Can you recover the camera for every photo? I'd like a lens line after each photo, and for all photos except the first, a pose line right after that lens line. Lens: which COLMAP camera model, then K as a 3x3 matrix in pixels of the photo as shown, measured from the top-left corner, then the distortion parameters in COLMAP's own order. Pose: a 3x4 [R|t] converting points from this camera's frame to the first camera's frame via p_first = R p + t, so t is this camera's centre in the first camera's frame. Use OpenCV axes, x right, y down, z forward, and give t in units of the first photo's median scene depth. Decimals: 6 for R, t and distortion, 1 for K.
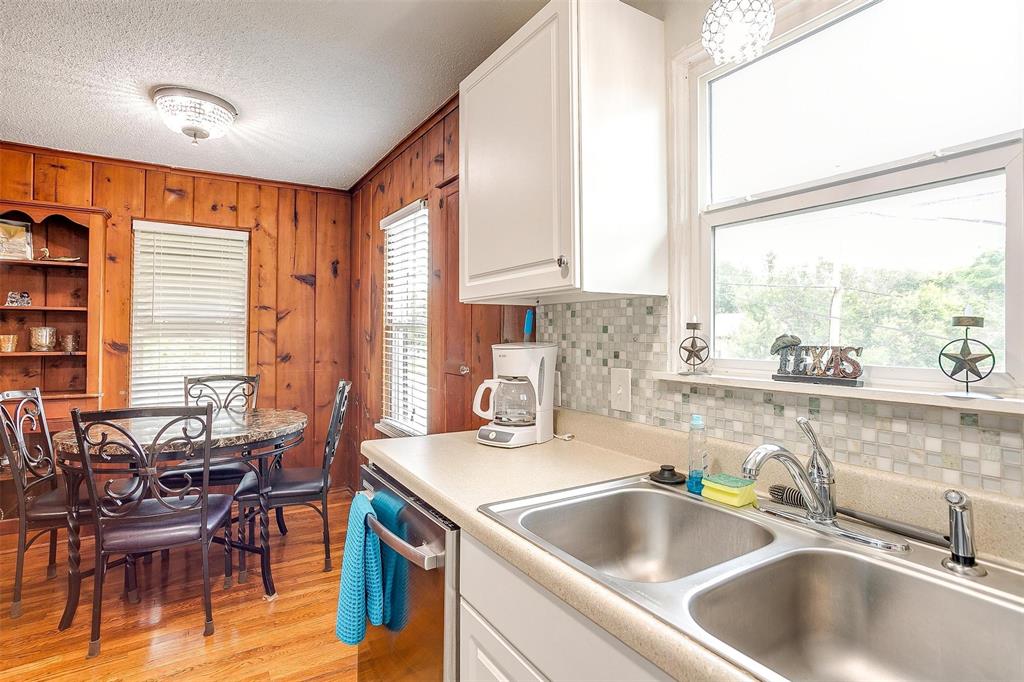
lens RADIAL K [[509.7, 0, 504.5], [0, 509.7, 324.0], [0, 0, 1]] dist [-0.055039, 0.036861]
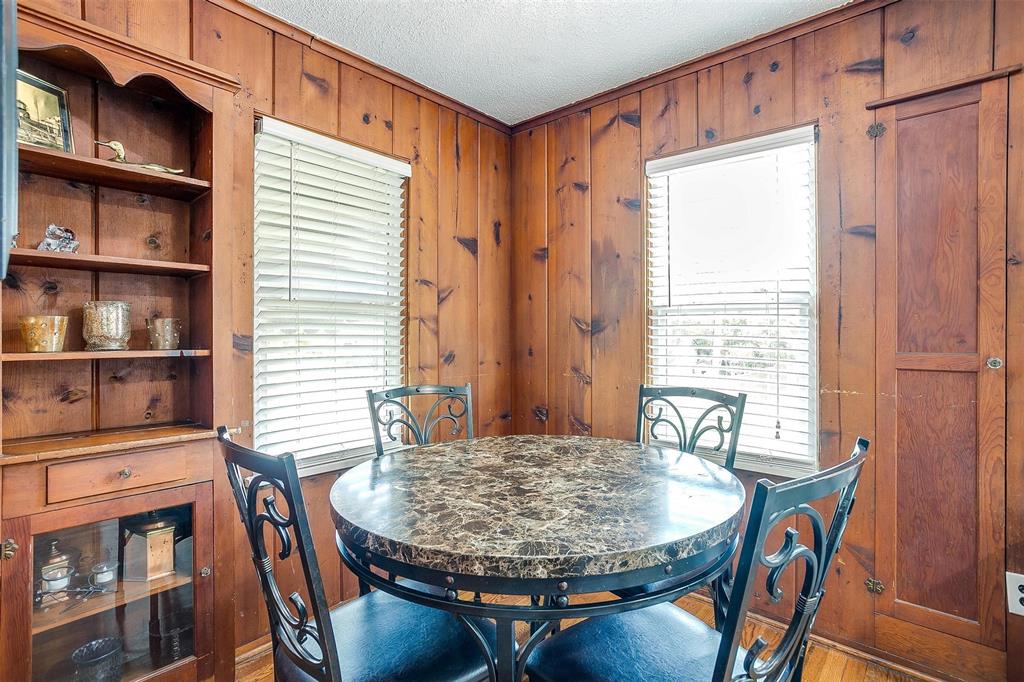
lens RADIAL K [[500.9, 0, 509.3], [0, 500.9, 334.4], [0, 0, 1]] dist [-0.055544, 0.034752]
pose [[0.956342, -0.003285, 0.292232, -0.673067], [-0.001534, 0.999867, 0.016260, 0.029946], [-0.292247, -0.015999, 0.956209, 0.405748]]
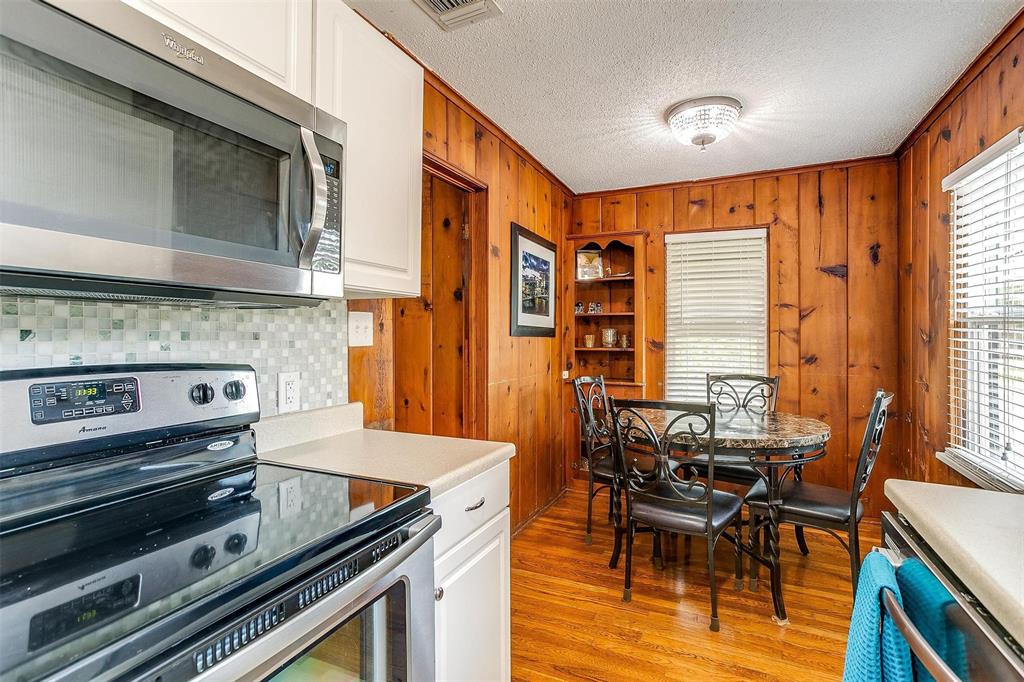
lens RADIAL K [[494.9, 0, 508.0], [0, 494.9, 333.1], [0, 0, 1]] dist [-0.039303, 0.036781]
pose [[0.548417, -0.003943, -0.836196, 0.007177], [0.019620, 0.999774, 0.008154, 0.001795], [0.835975, -0.020878, 0.548371, 0.074102]]
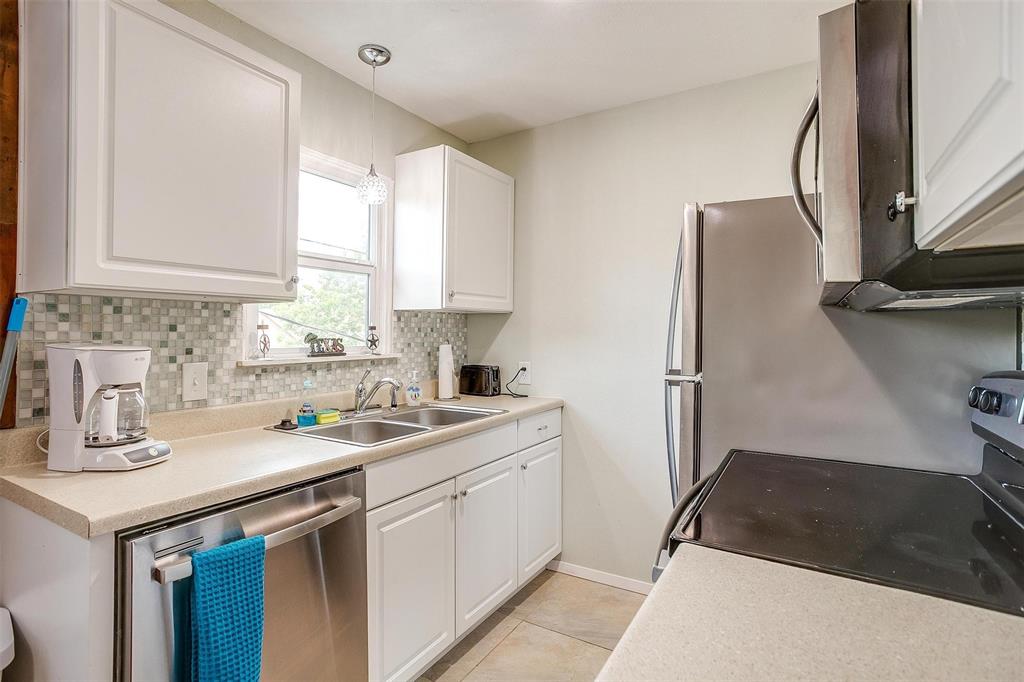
lens RADIAL K [[500.9, 0, 509.3], [0, 500.9, 334.4], [0, 0, 1]] dist [-0.055544, 0.034752]
pose [[-0.454696, -0.008131, 0.890610, -0.508756], [-0.022237, 0.999750, -0.002225, 0.005210], [-0.890369, -0.020817, -0.454763, 0.419086]]
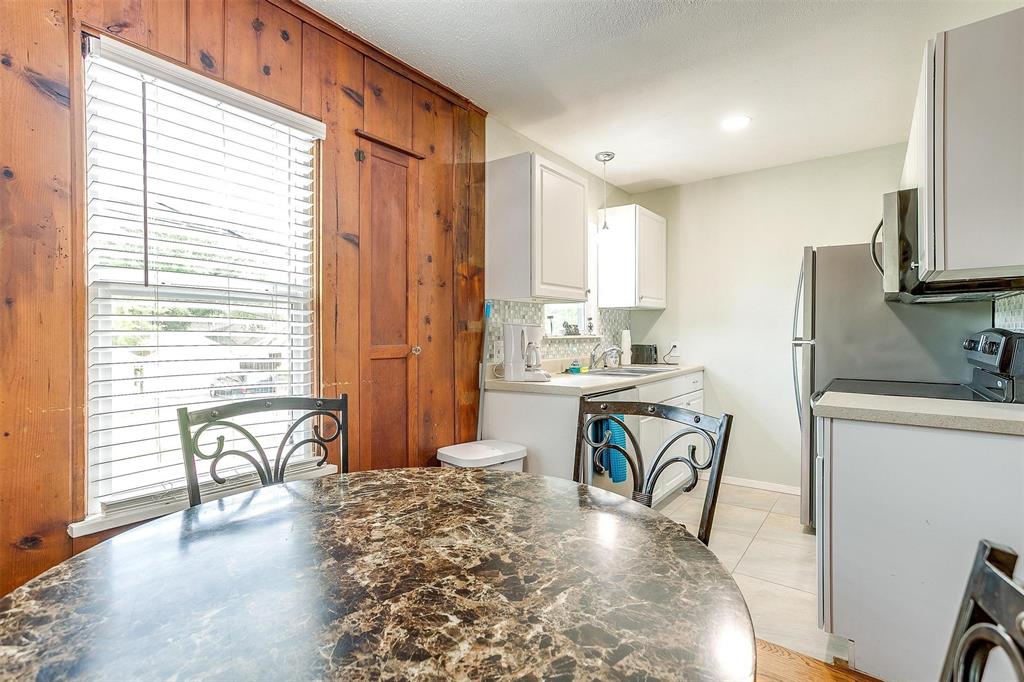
lens RADIAL K [[494.9, 0, 508.0], [0, 494.9, 333.1], [0, 0, 1]] dist [-0.039303, 0.036781]
pose [[-0.361201, -0.003320, 0.932482, -0.791078], [-0.018236, 0.999828, -0.003504, 0.040810], [-0.932310, -0.018270, -0.361199, 0.874524]]
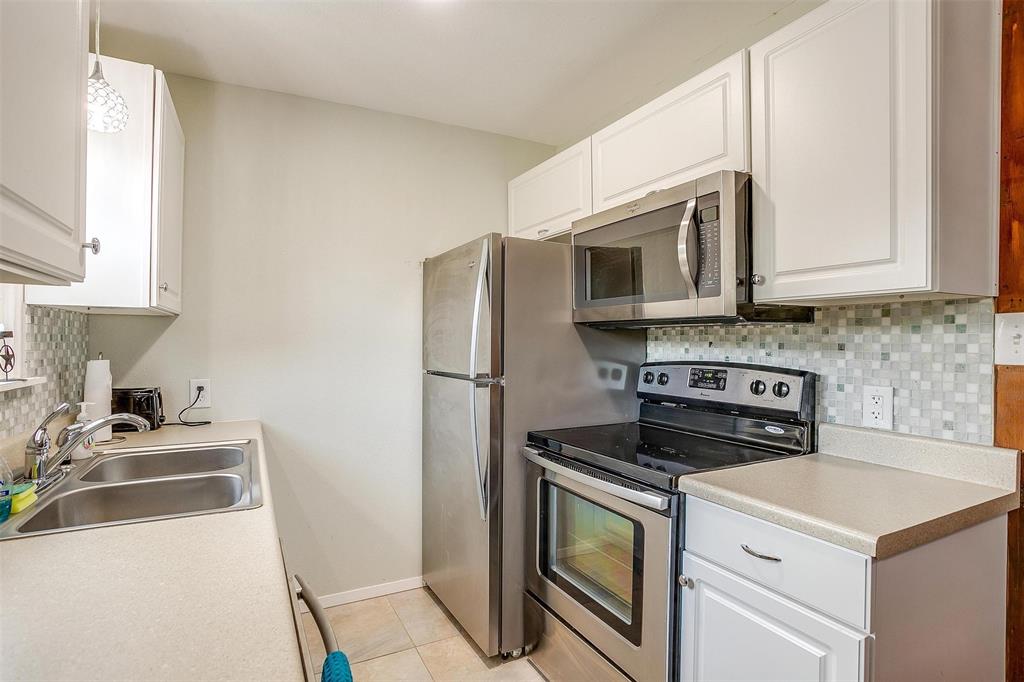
lens RADIAL K [[506.5, 0, 506.9], [0, 506.5, 341.8], [0, 0, 1]] dist [-0.053782, 0.000740]
pose [[-0.997457, -0.005141, 0.071082, -0.203299], [-0.006466, 0.999809, -0.018416, 0.009507], [-0.070974, -0.018829, -0.997300, 0.632759]]
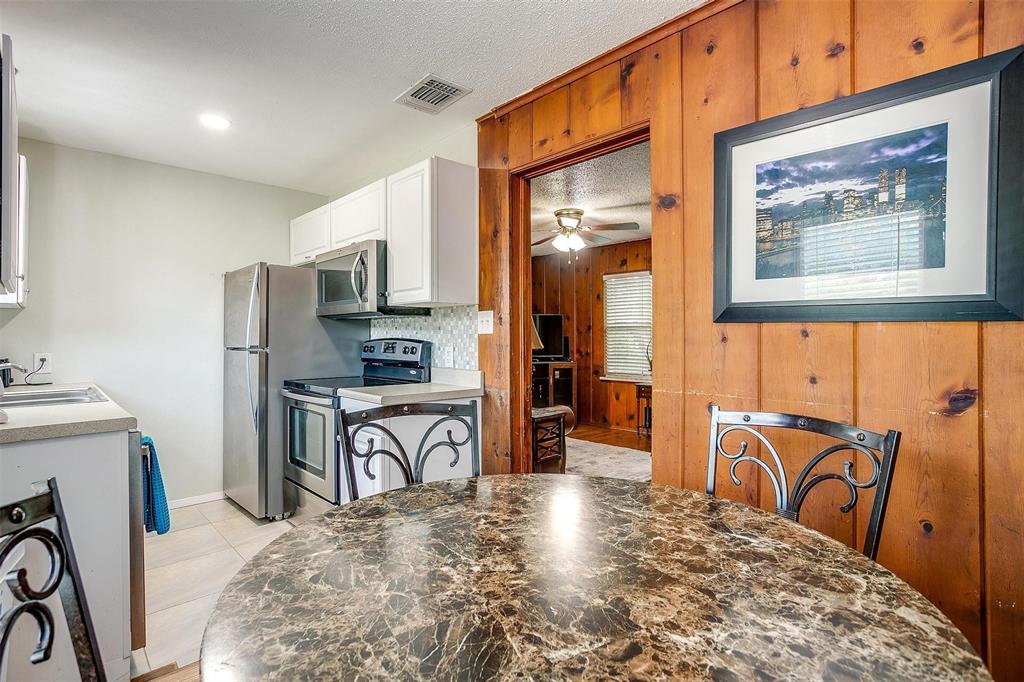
lens RADIAL K [[500.9, 0, 509.3], [0, 500.9, 334.4], [0, 0, 1]] dist [-0.055544, 0.034752]
pose [[-0.978645, -0.003446, -0.205529, -0.429042], [0.002743, 0.999551, -0.029823, 0.045306], [0.205539, -0.029750, -0.978197, 1.106721]]
